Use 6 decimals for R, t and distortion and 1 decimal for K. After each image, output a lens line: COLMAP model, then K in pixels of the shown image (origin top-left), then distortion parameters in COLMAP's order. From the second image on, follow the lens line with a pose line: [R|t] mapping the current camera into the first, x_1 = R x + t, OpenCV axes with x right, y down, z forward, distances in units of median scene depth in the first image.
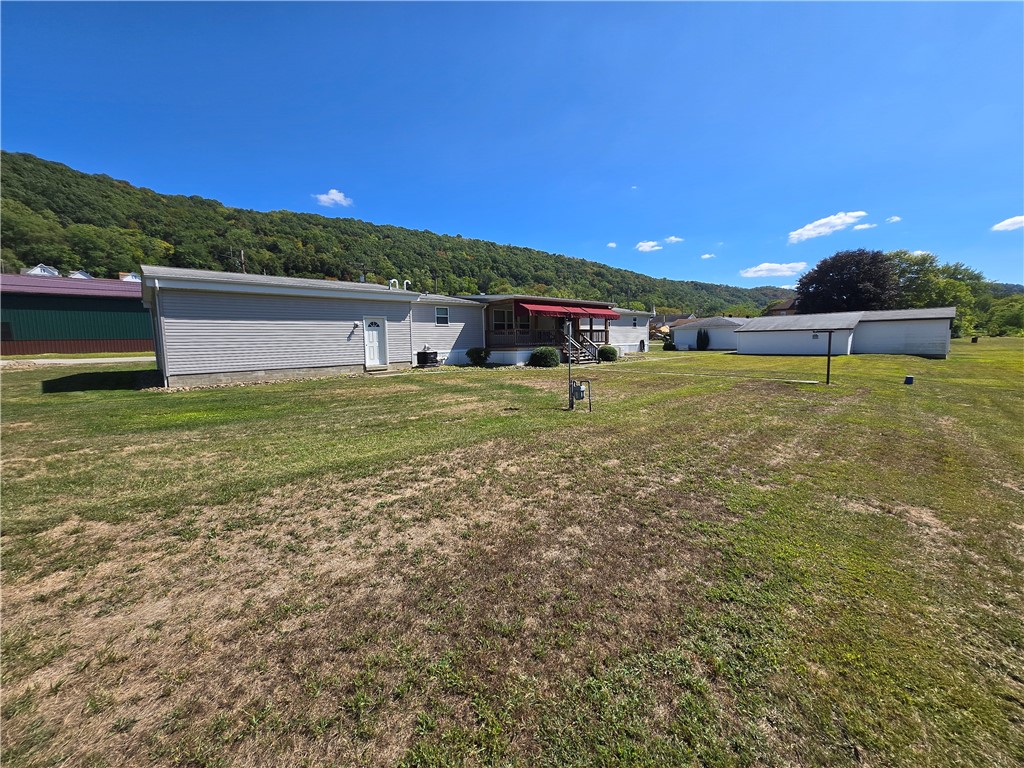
lens RADIAL K [[401.4, 0, 511.6], [0, 401.4, 379.5], [0, 0, 1]] dist [-0.003456, 0.000387]
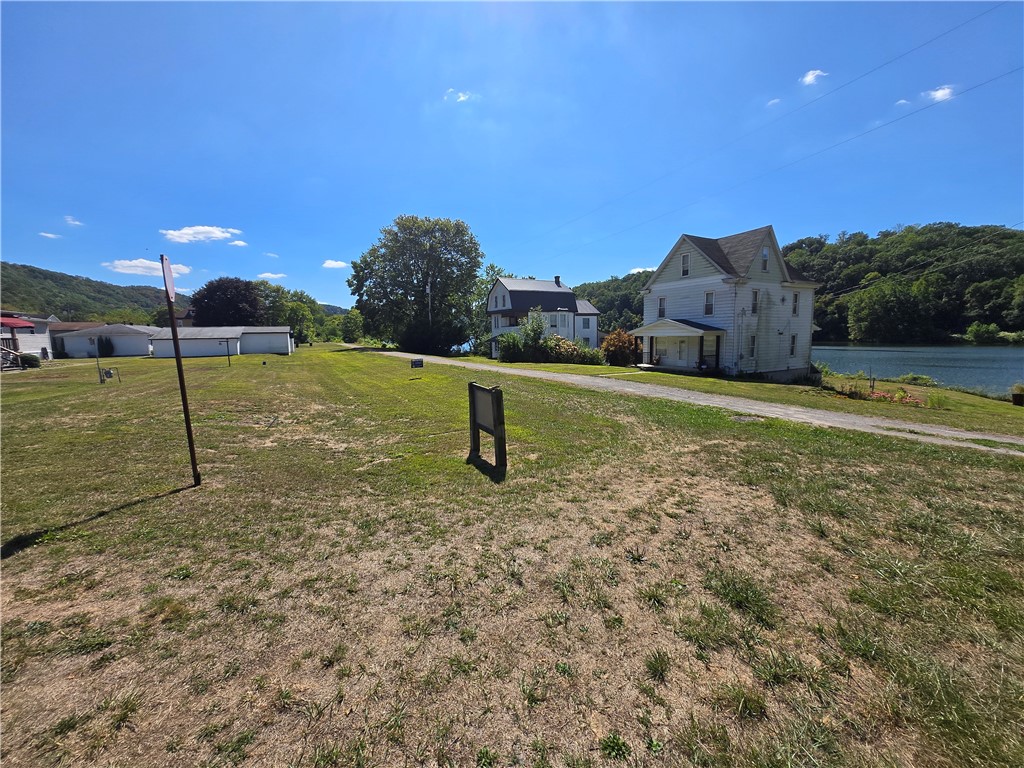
lens RADIAL K [[401.4, 0, 511.6], [0, 401.4, 379.5], [0, 0, 1]] dist [-0.003456, 0.000387]
pose [[0.274383, -0.091807, 0.957228, -0.212140], [0.104222, 0.992408, 0.065306, 0.024346], [-0.955956, 0.081846, 0.281868, -0.255604]]
